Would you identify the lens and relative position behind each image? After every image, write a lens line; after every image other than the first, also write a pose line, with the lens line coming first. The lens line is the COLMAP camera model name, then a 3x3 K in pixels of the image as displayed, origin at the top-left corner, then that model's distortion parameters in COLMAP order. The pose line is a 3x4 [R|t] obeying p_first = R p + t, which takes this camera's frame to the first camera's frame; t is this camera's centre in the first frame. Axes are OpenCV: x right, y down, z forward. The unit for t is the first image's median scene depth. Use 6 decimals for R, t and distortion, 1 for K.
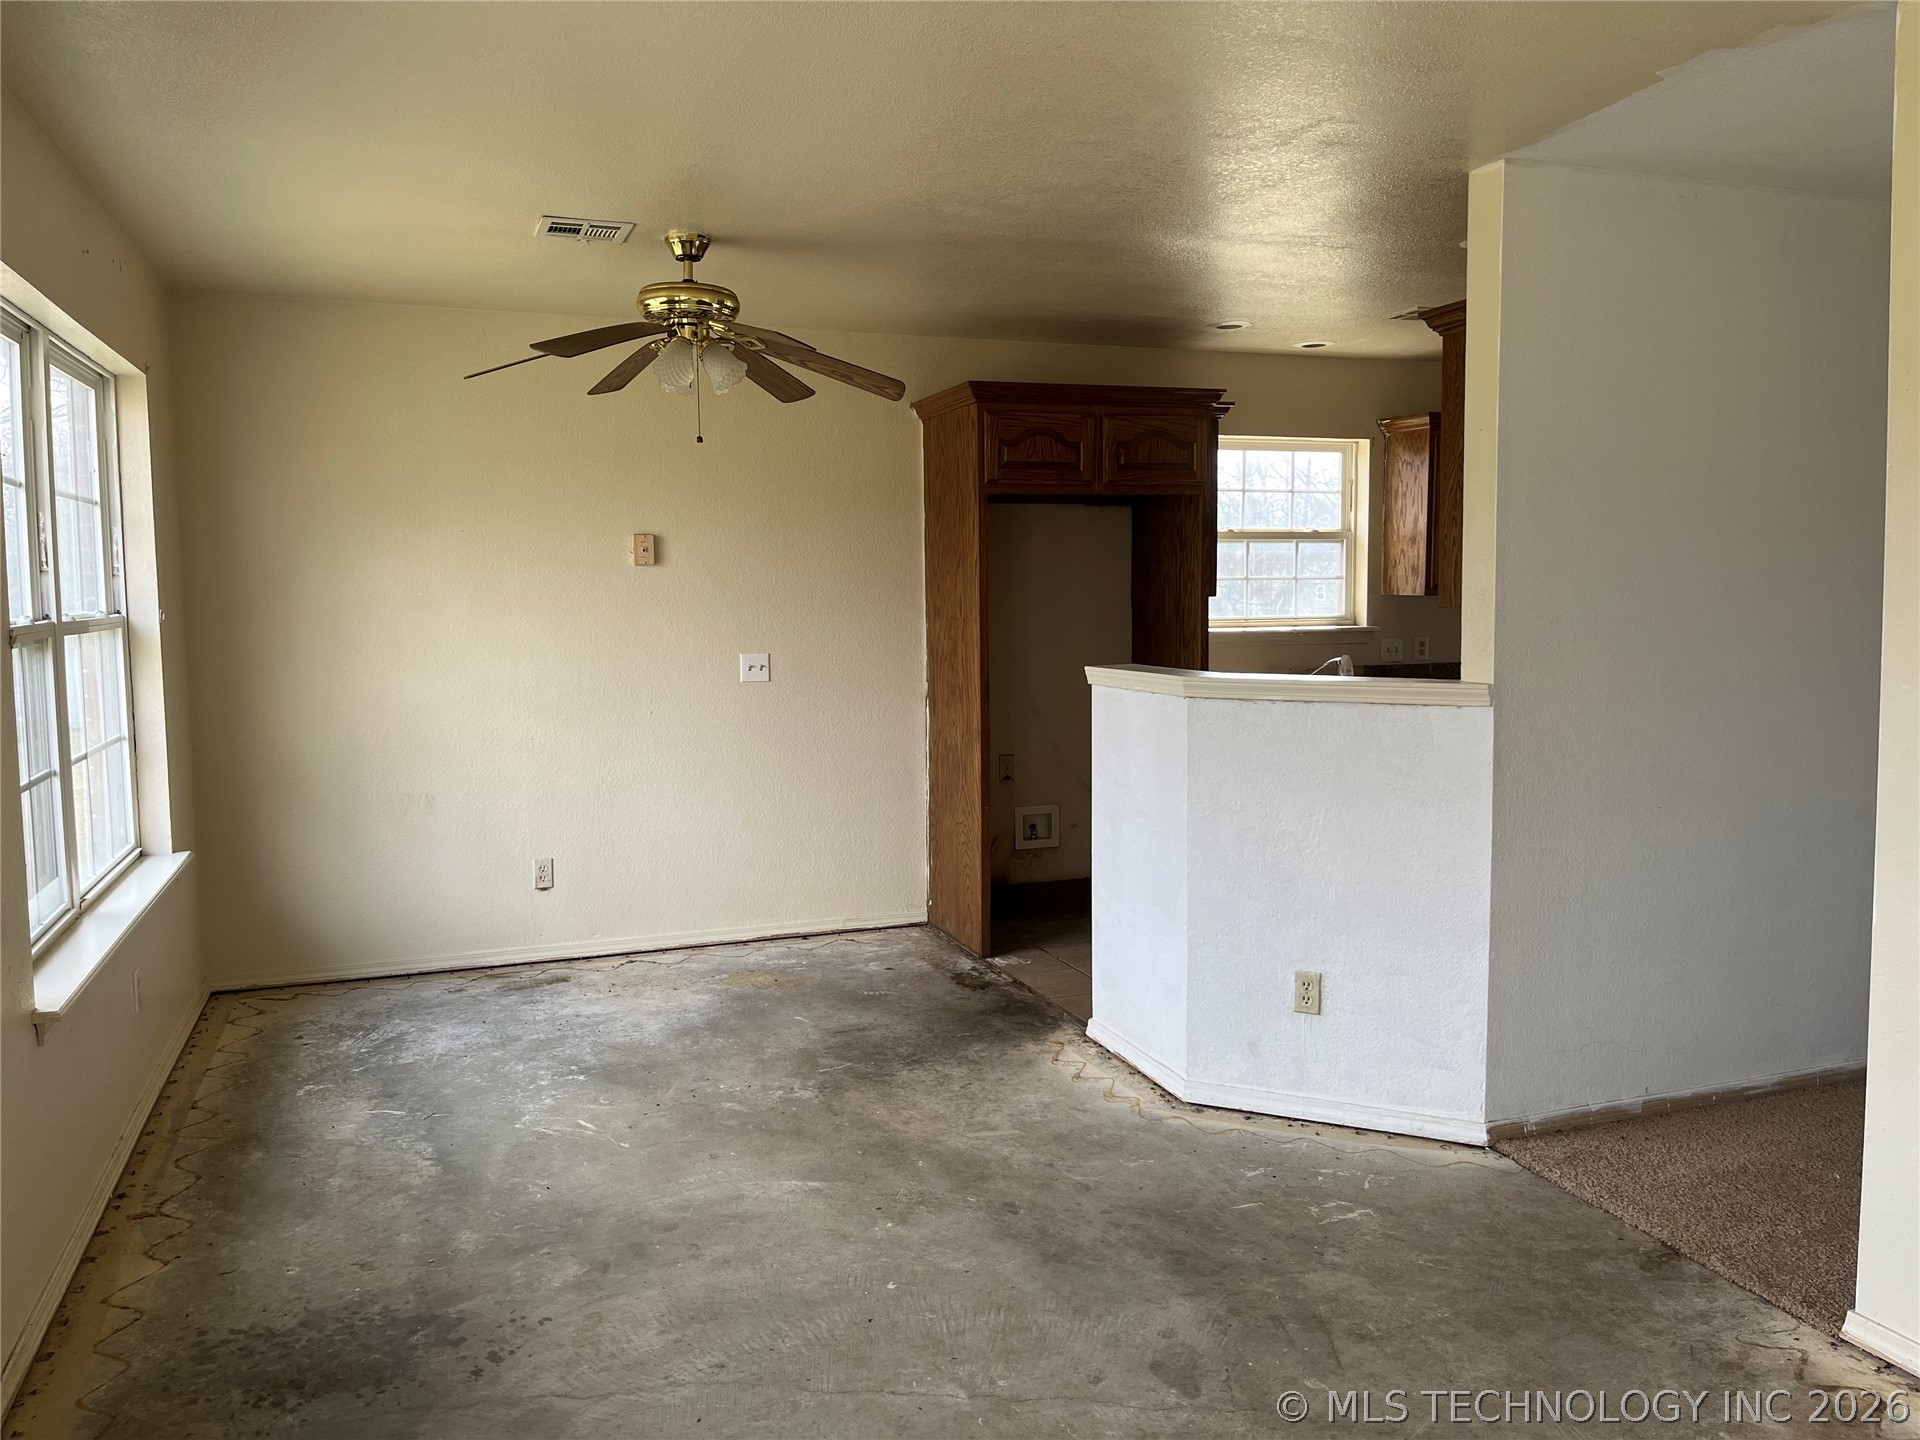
lens RADIAL K [[1473.3, 0, 953.4], [0, 1473.3, 711.8], [0, 0, 1]] dist [0.004644, -0.007662]
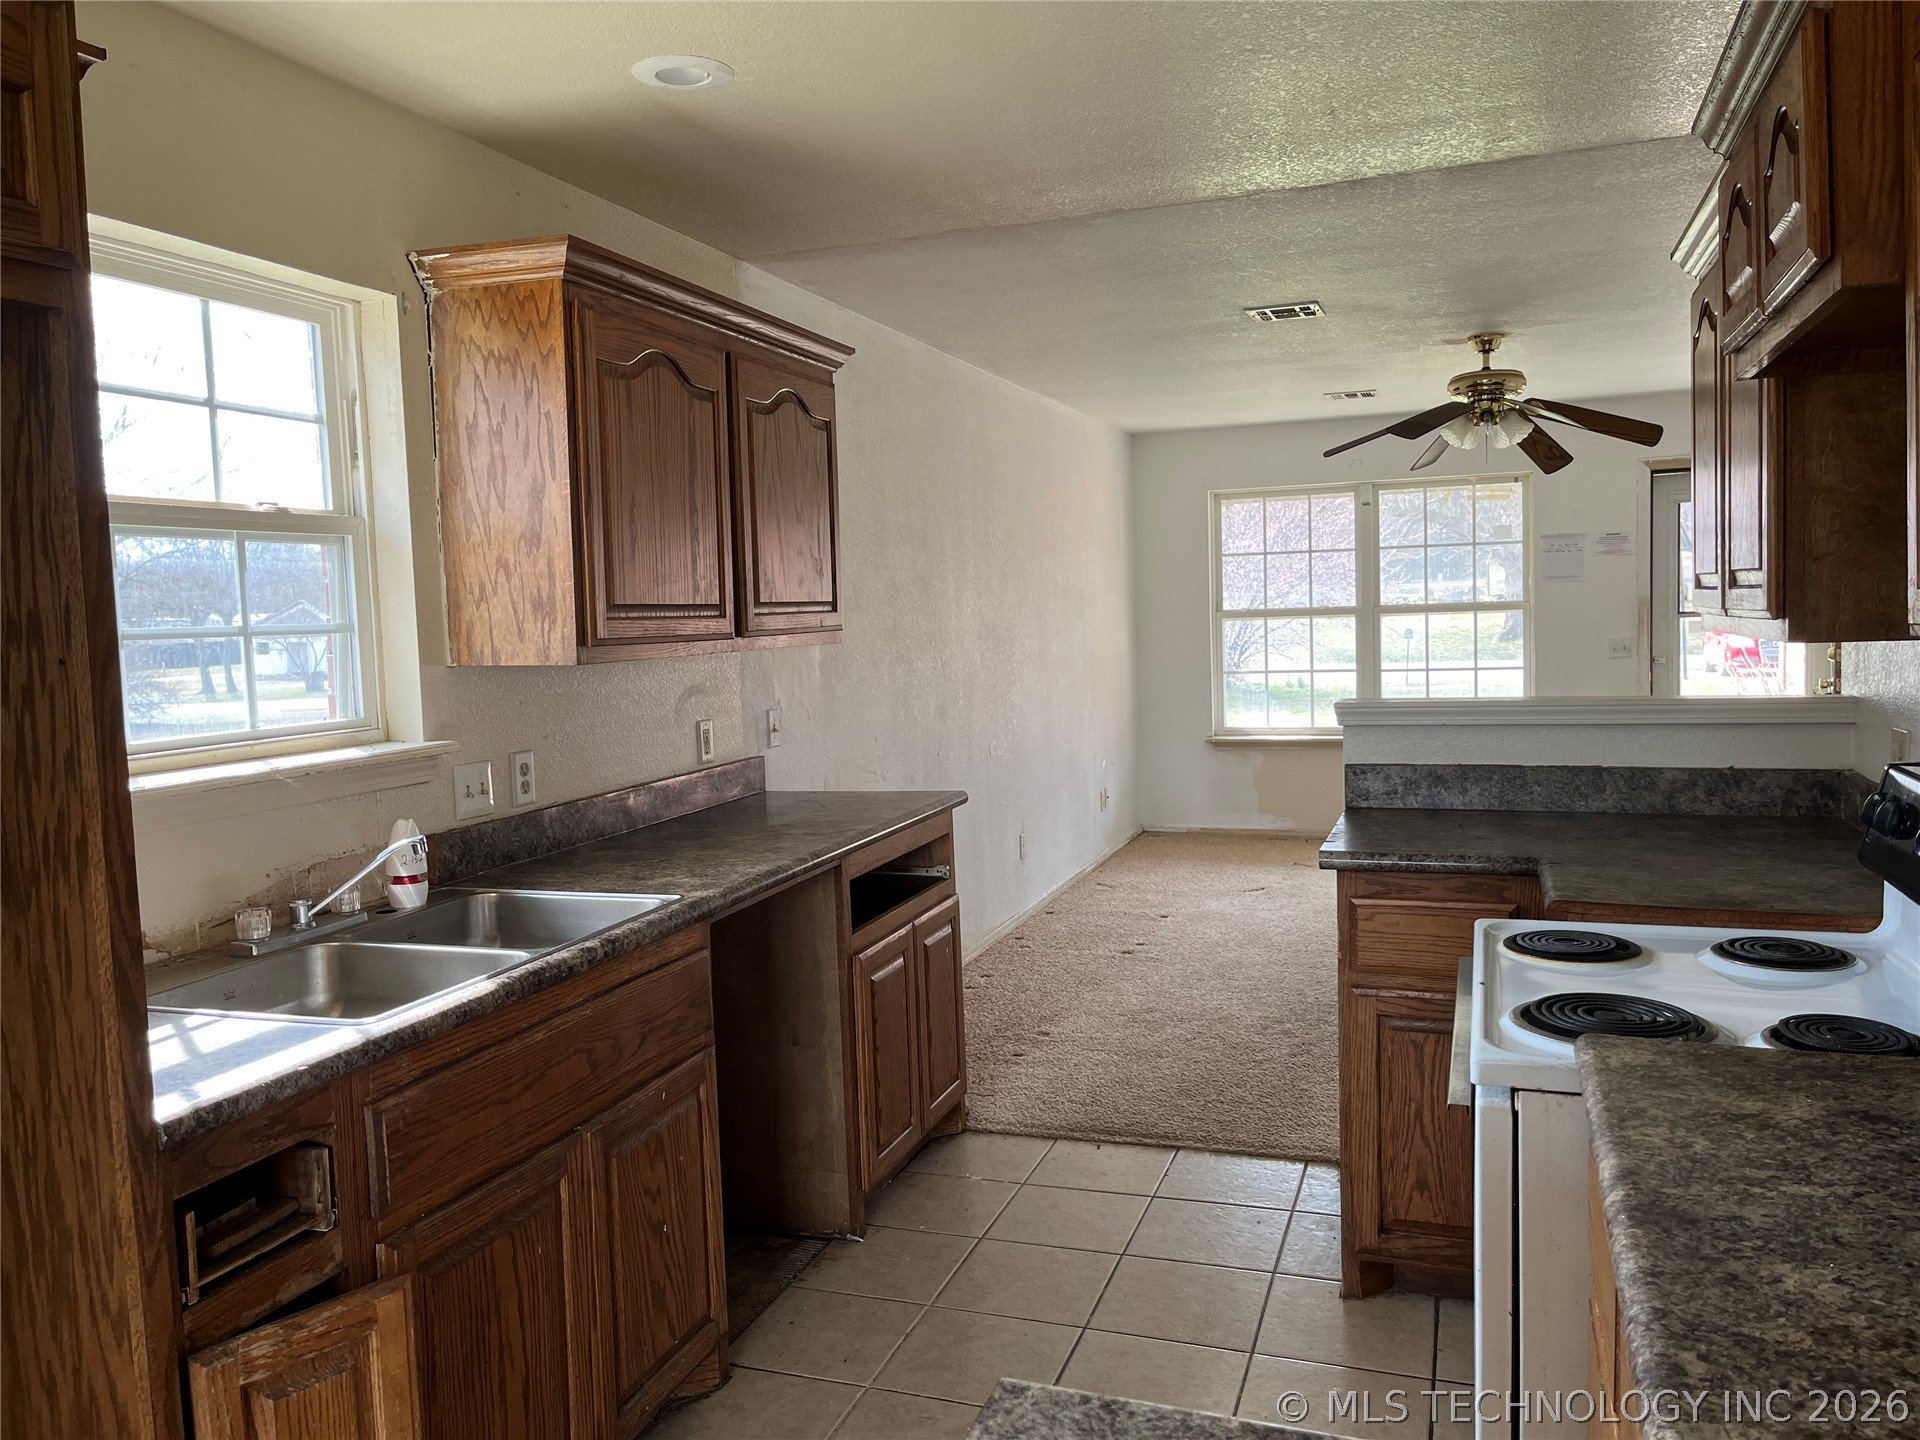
lens RADIAL K [[1491.5, 0, 926.4], [0, 1491.5, 717.4], [0, 0, 1]] dist [0.068052, -0.000679]
pose [[0.648716, -0.065302, 0.758223, 0.047670], [0.090601, 0.995853, 0.008252, -0.055833], [-0.755618, 0.063343, 0.651943, 0.615470]]
